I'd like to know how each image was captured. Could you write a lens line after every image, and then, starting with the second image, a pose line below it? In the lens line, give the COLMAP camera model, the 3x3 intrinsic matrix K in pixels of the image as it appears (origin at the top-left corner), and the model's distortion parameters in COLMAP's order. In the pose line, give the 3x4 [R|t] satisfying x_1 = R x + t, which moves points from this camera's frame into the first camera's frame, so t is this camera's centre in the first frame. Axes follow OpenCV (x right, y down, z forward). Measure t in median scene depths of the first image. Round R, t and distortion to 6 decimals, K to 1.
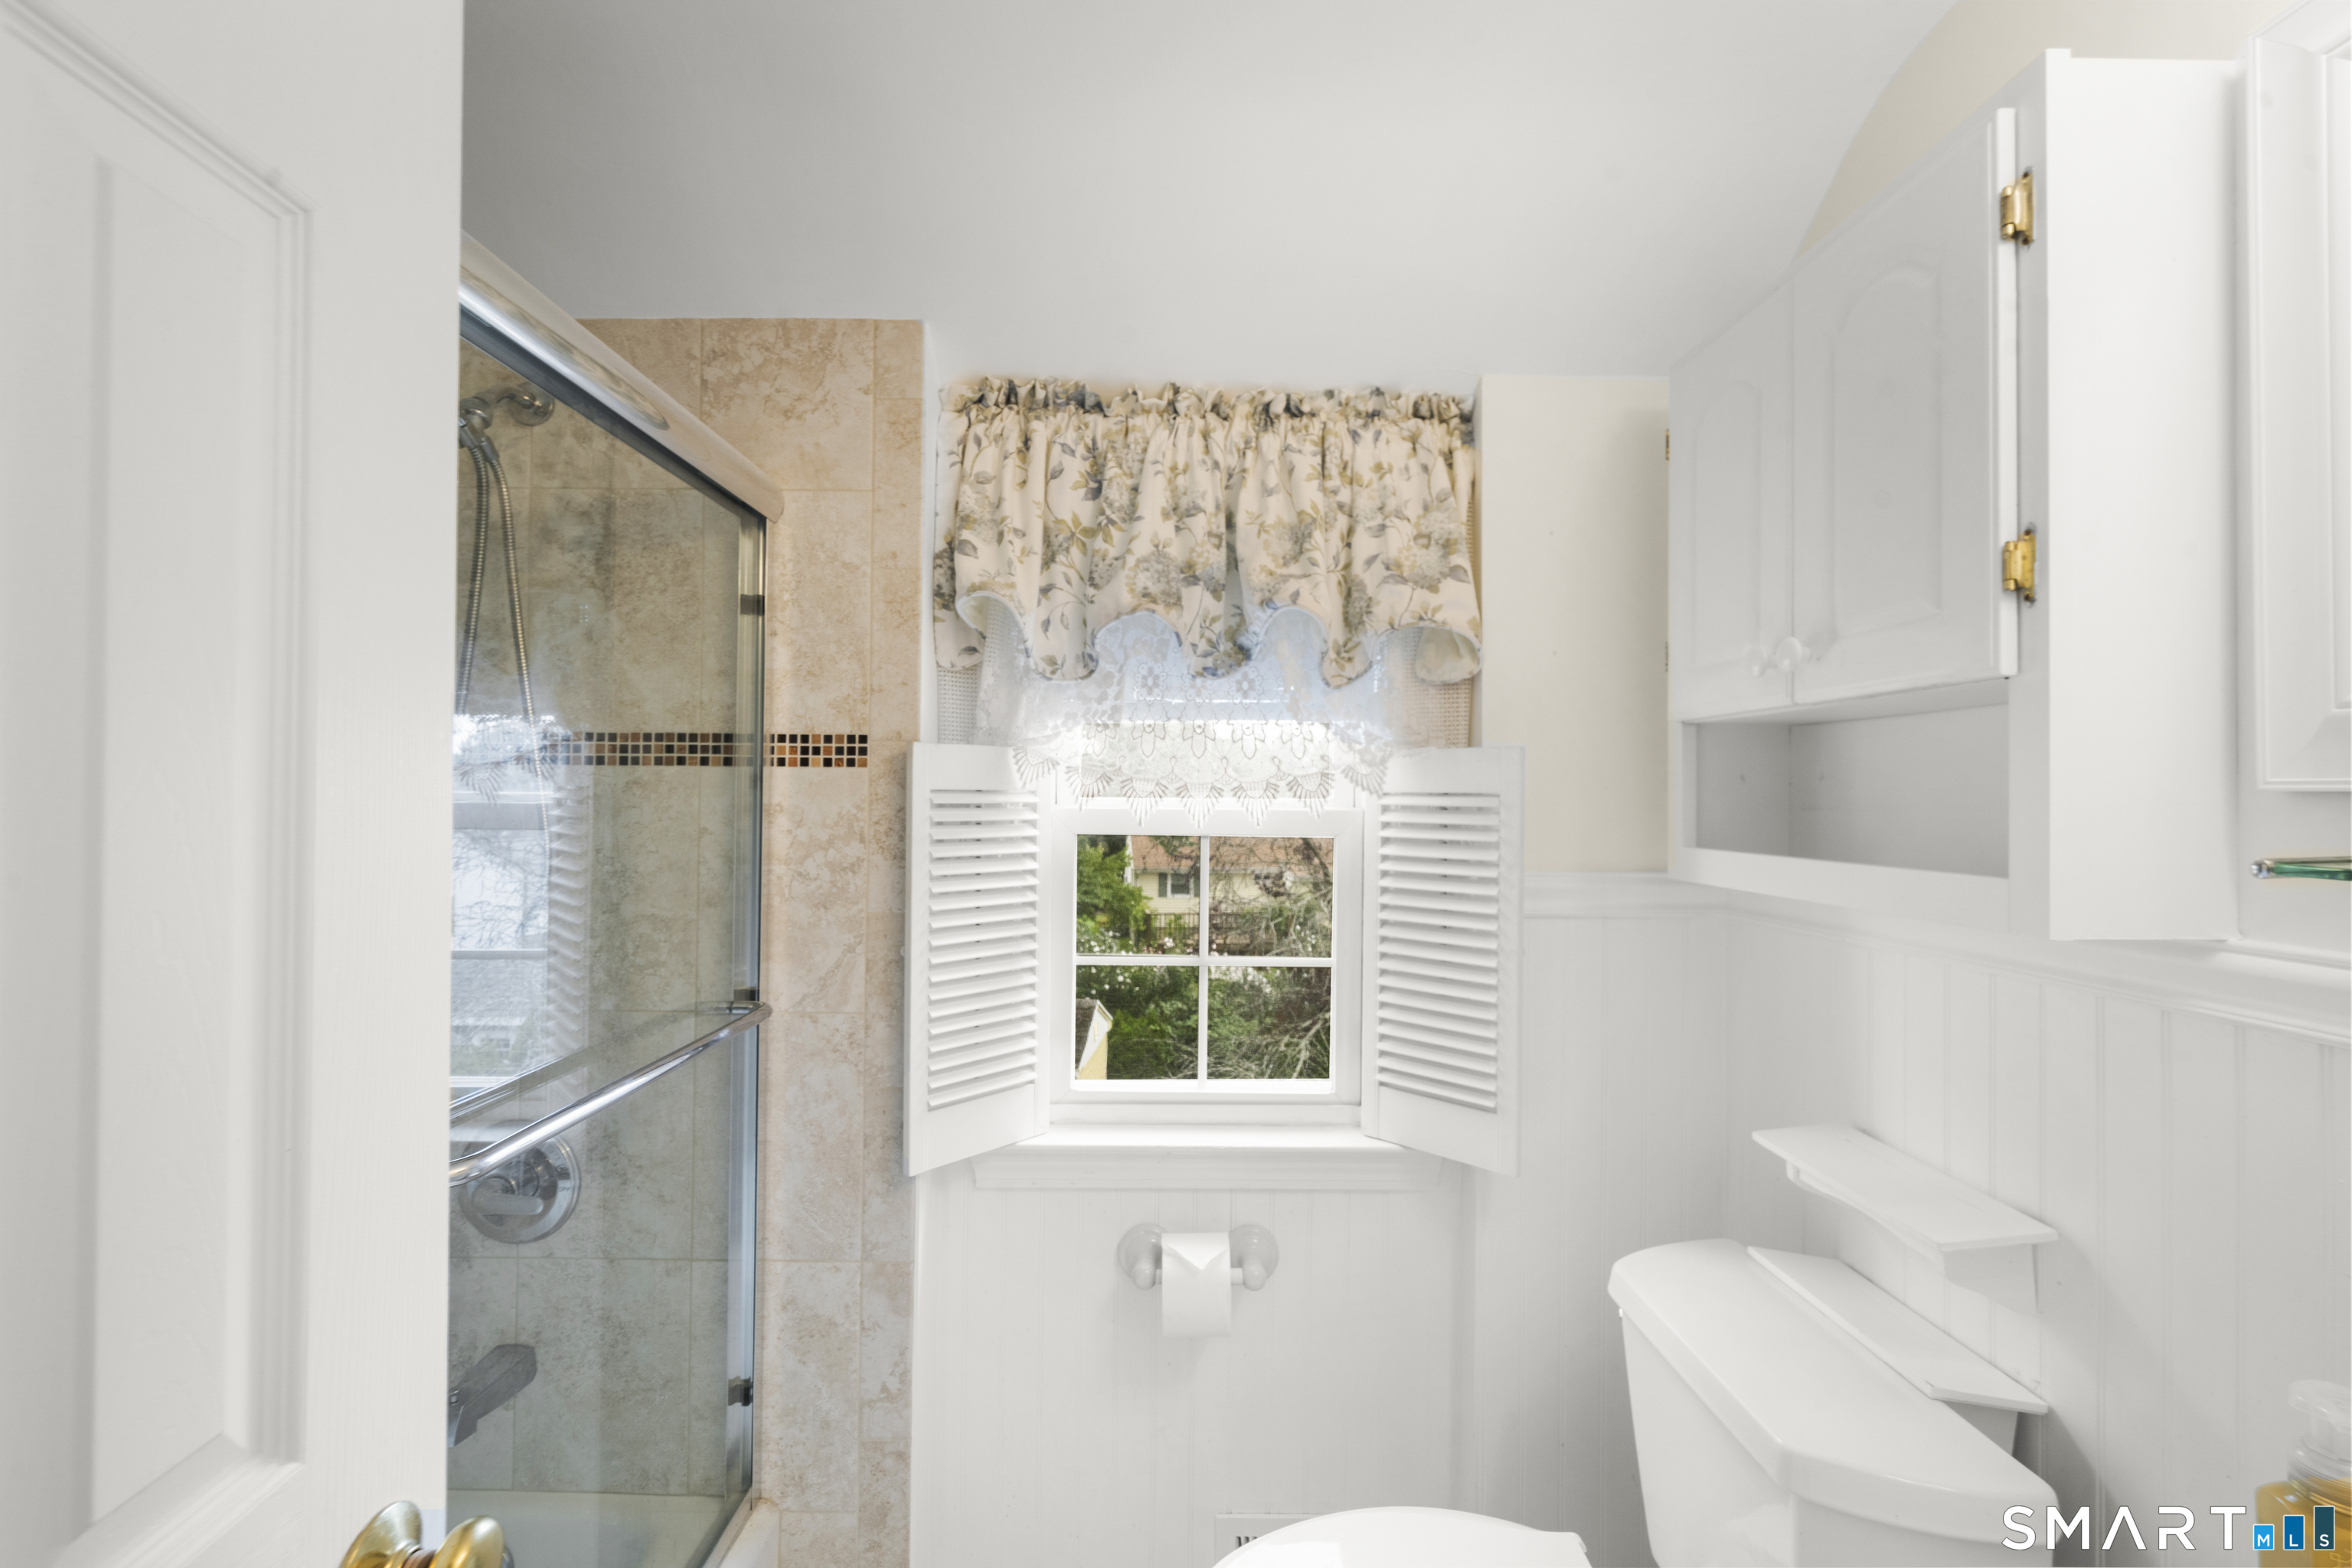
lens RADIAL K [[1021.0, 0, 1173.7], [0, 1021.0, 780.8], [0, 0, 1]] dist [0.000035, 0.000071]
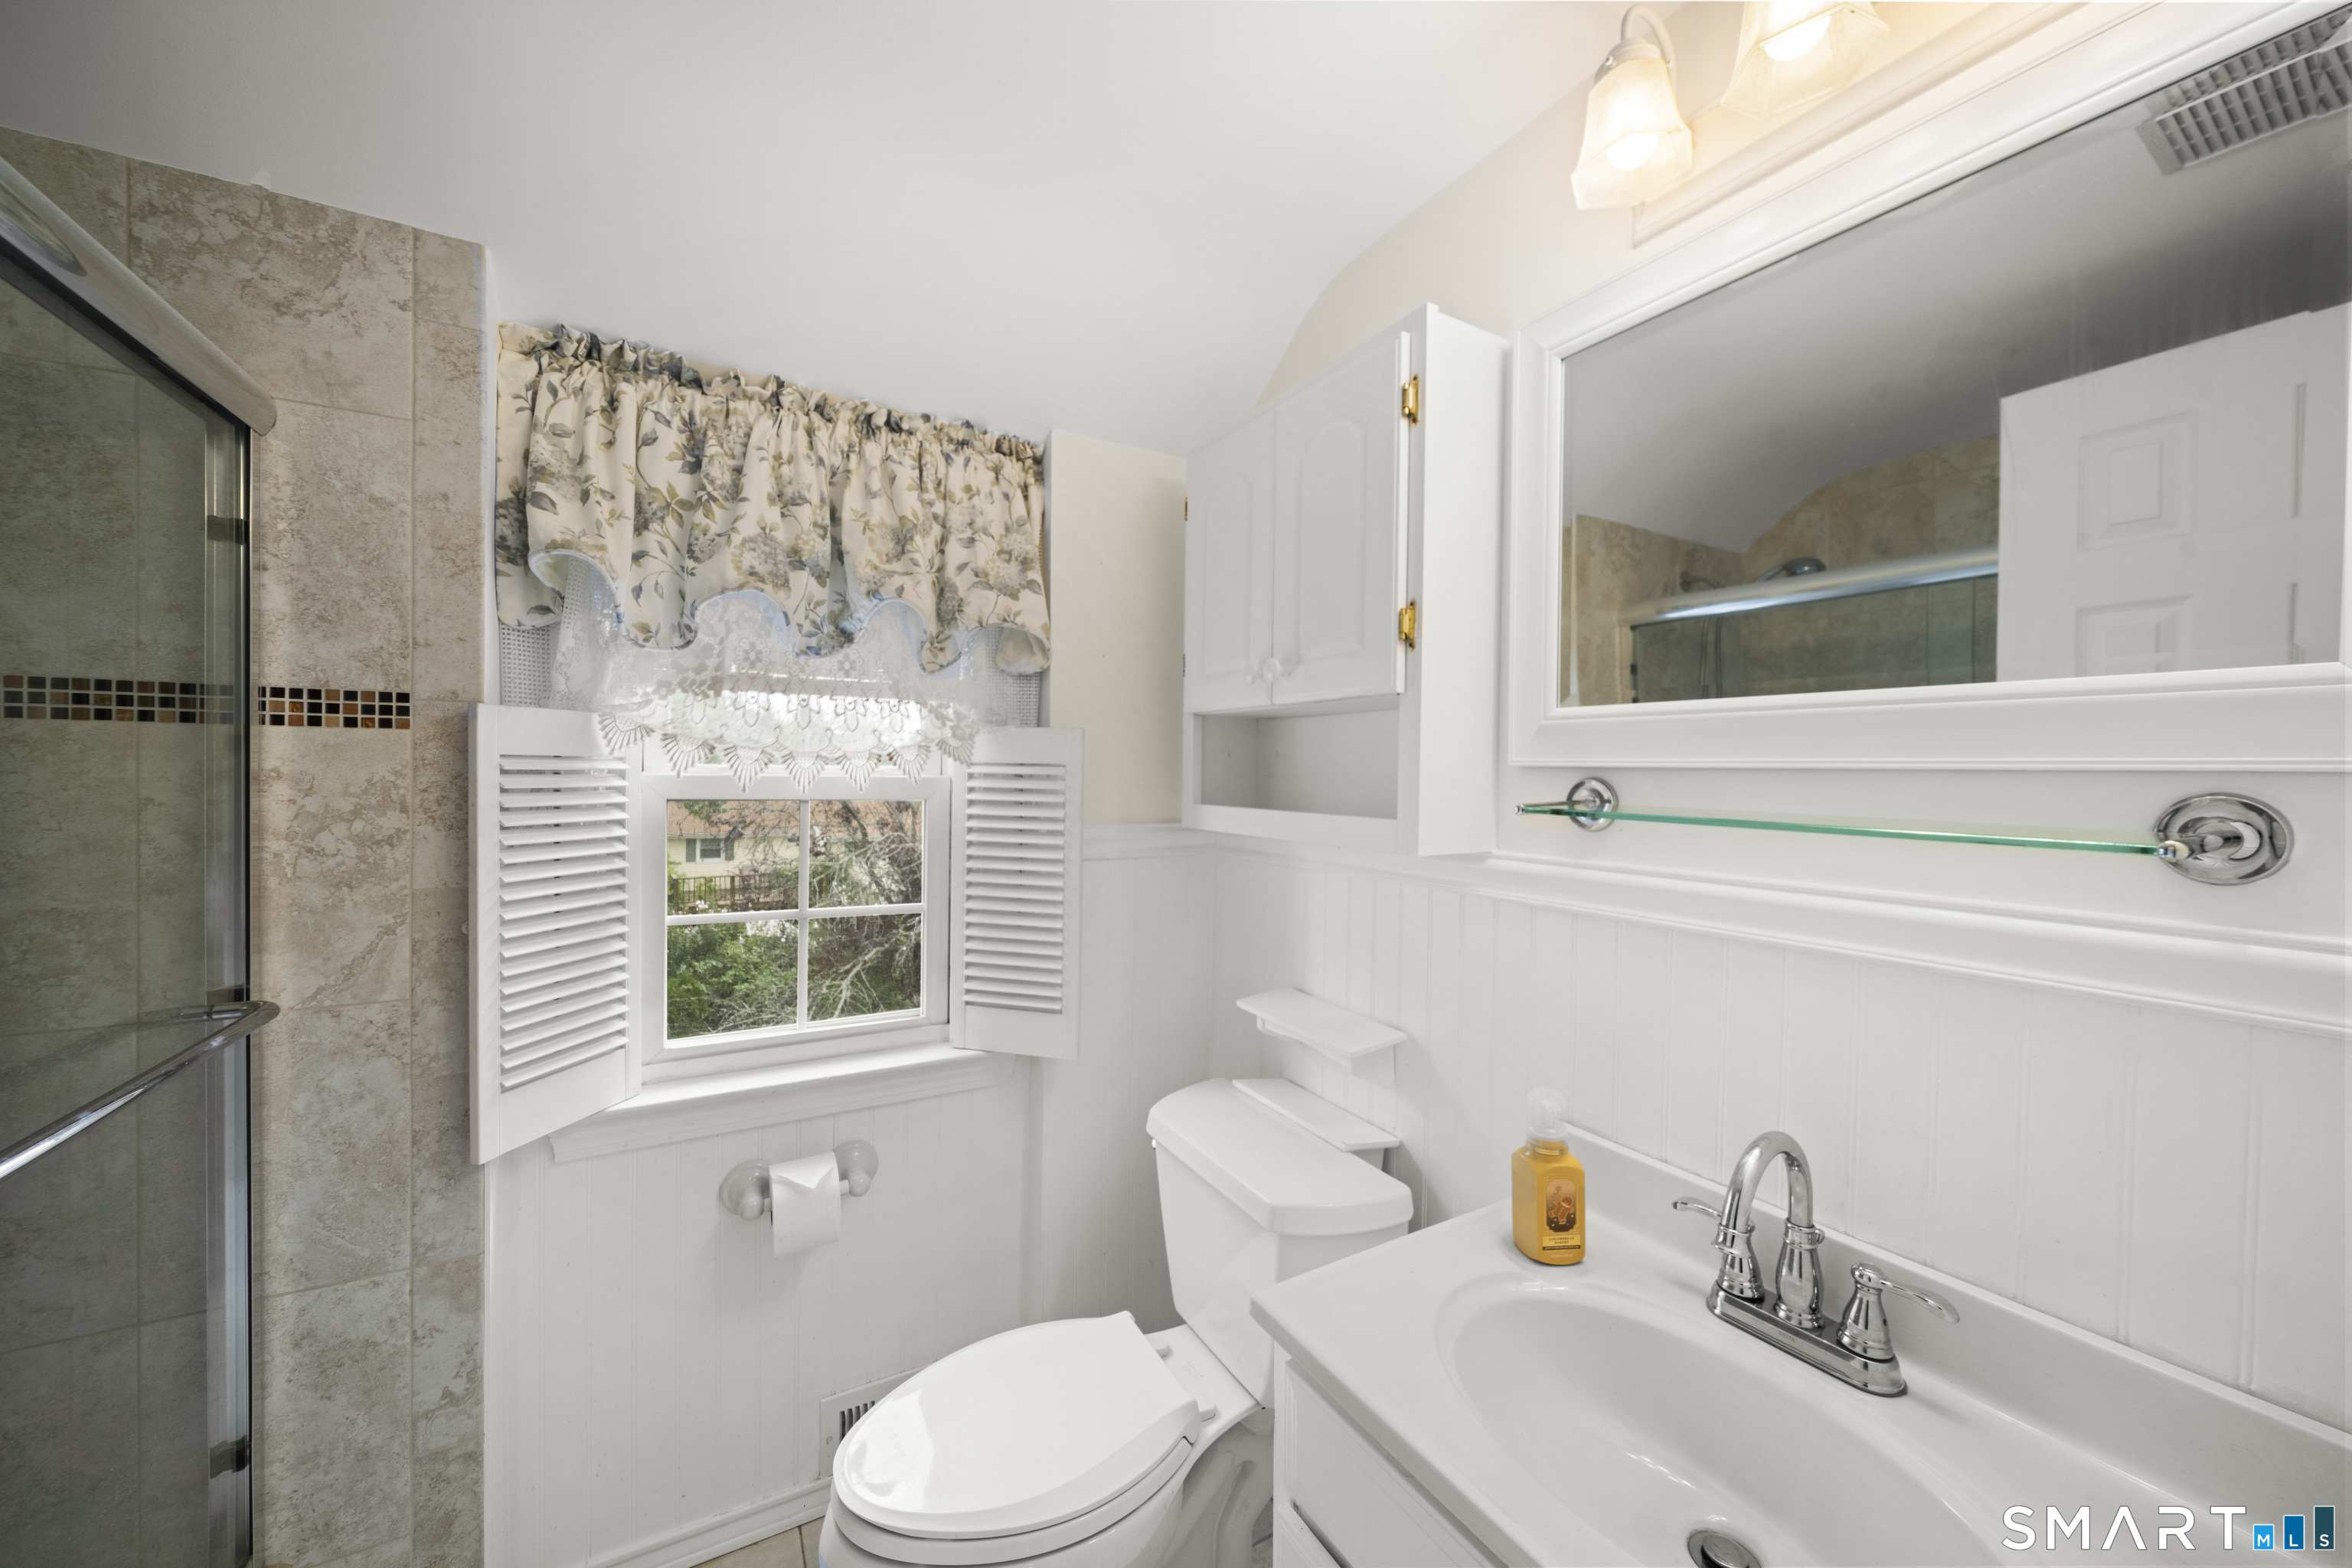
lens RADIAL K [[865.0, 0, 1160.2], [0, 865.0, 782.1], [0, 0, 1]] dist [-0.002823, -0.000579]
pose [[0.866154, -0.001682, 0.499774, -0.107391], [-0.014367, 0.999497, 0.028262, 0.002415], [-0.499570, -0.031659, 0.865695, 0.006448]]
